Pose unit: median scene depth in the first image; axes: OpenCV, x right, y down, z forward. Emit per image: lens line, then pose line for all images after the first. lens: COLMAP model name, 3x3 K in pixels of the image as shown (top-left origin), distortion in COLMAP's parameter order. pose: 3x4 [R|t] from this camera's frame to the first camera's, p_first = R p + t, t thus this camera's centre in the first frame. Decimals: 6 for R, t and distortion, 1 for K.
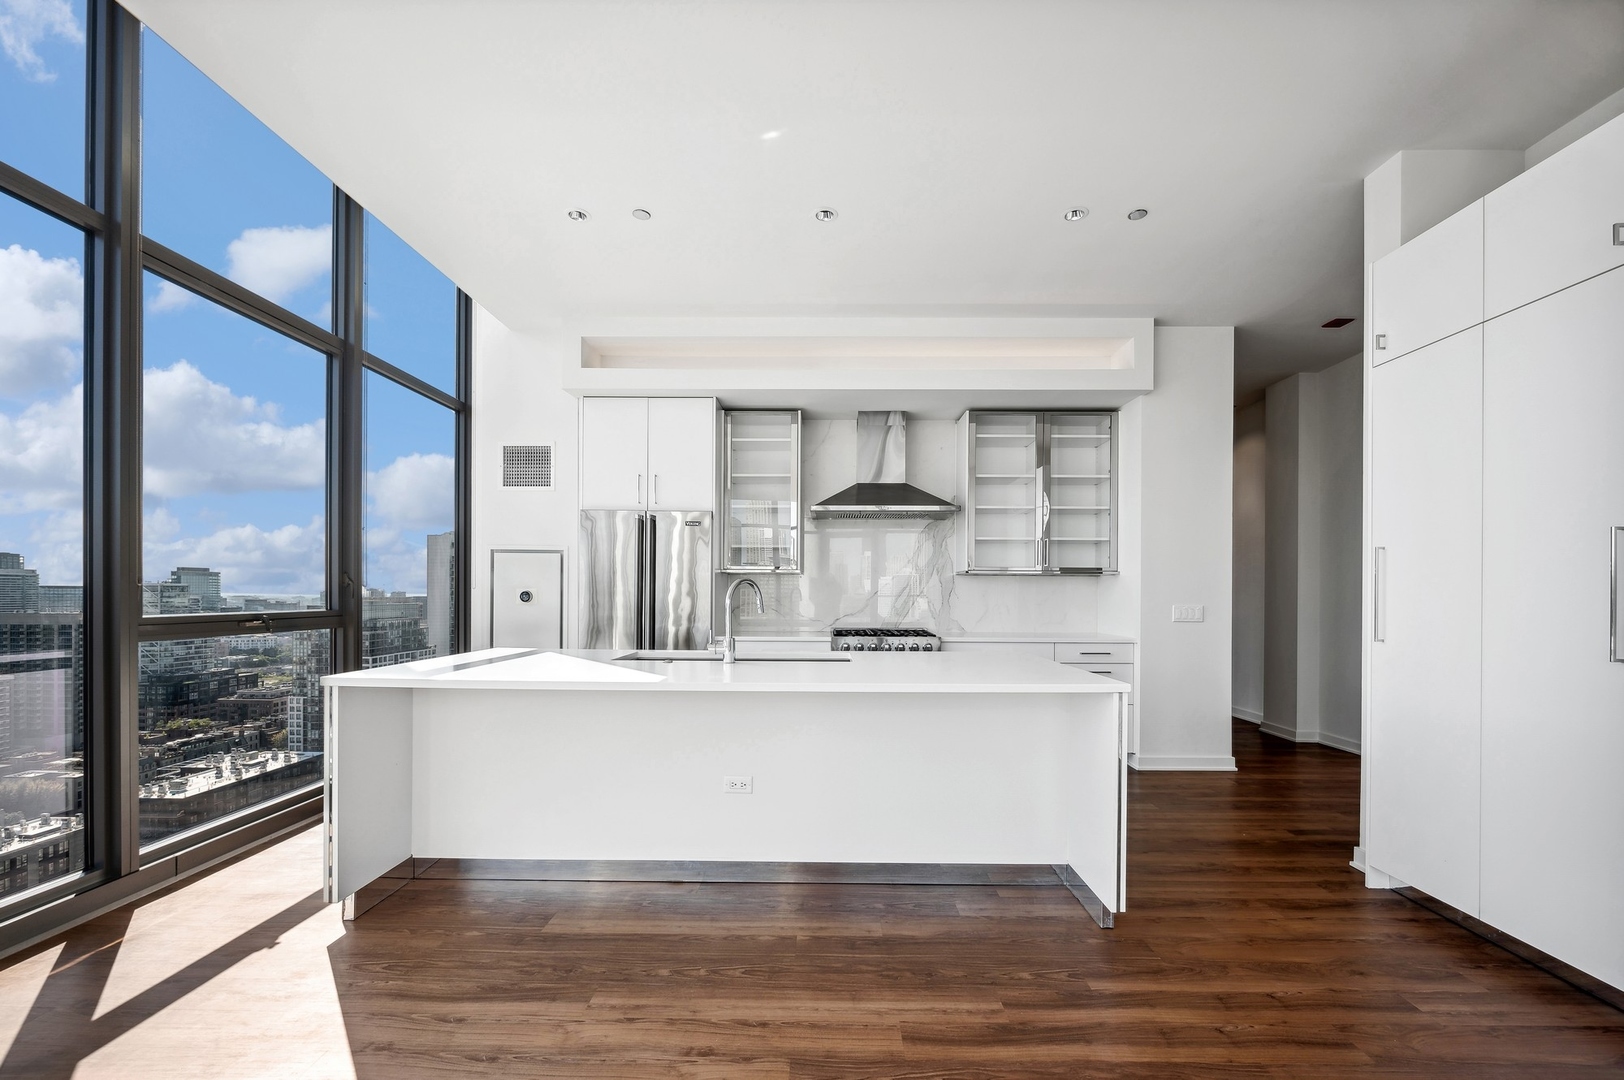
lens RADIAL K [[641.6, 0, 820.1], [0, 641.6, 596.8], [0, 0, 1]] dist [-0.004083, 0.000238]
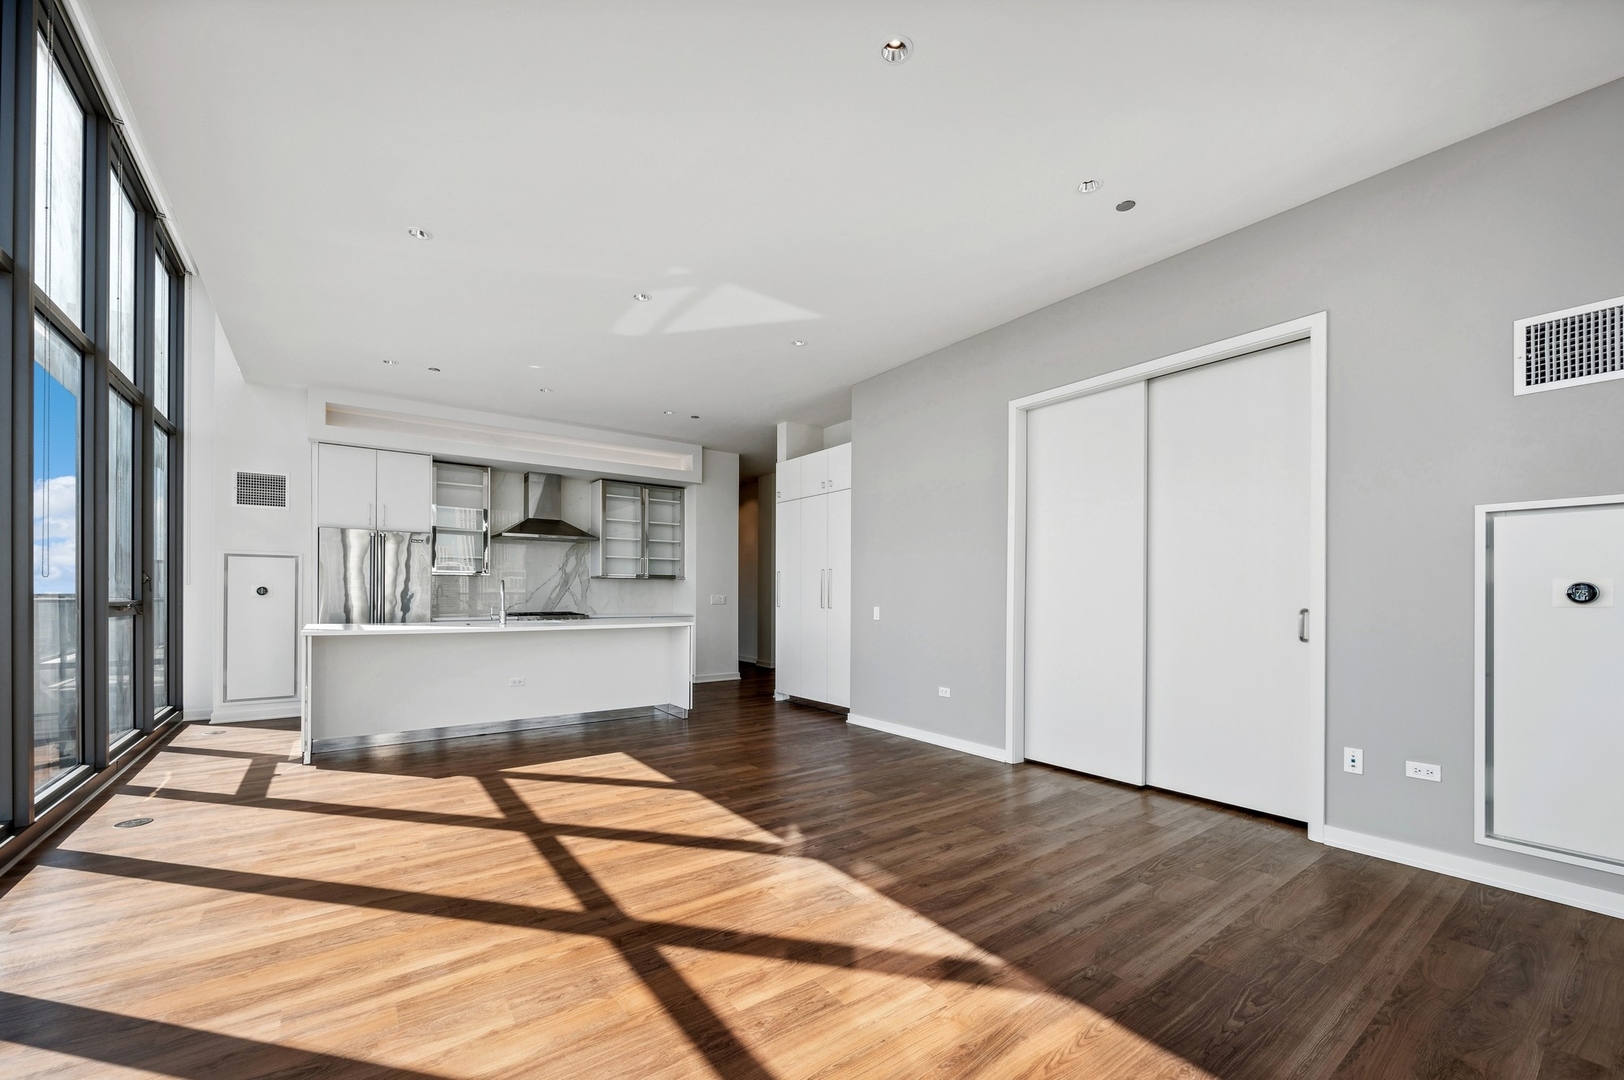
lens RADIAL K [[653.7, 0, 819.4], [0, 653.7, 596.9], [0, 0, 1]] dist [-0.003477, -0.000242]
pose [[0.791540, -0.003929, 0.611105, -0.367885], [0.004552, 0.999989, 0.000534, 0.015852], [-0.611100, 0.002359, 0.791550, -0.707651]]
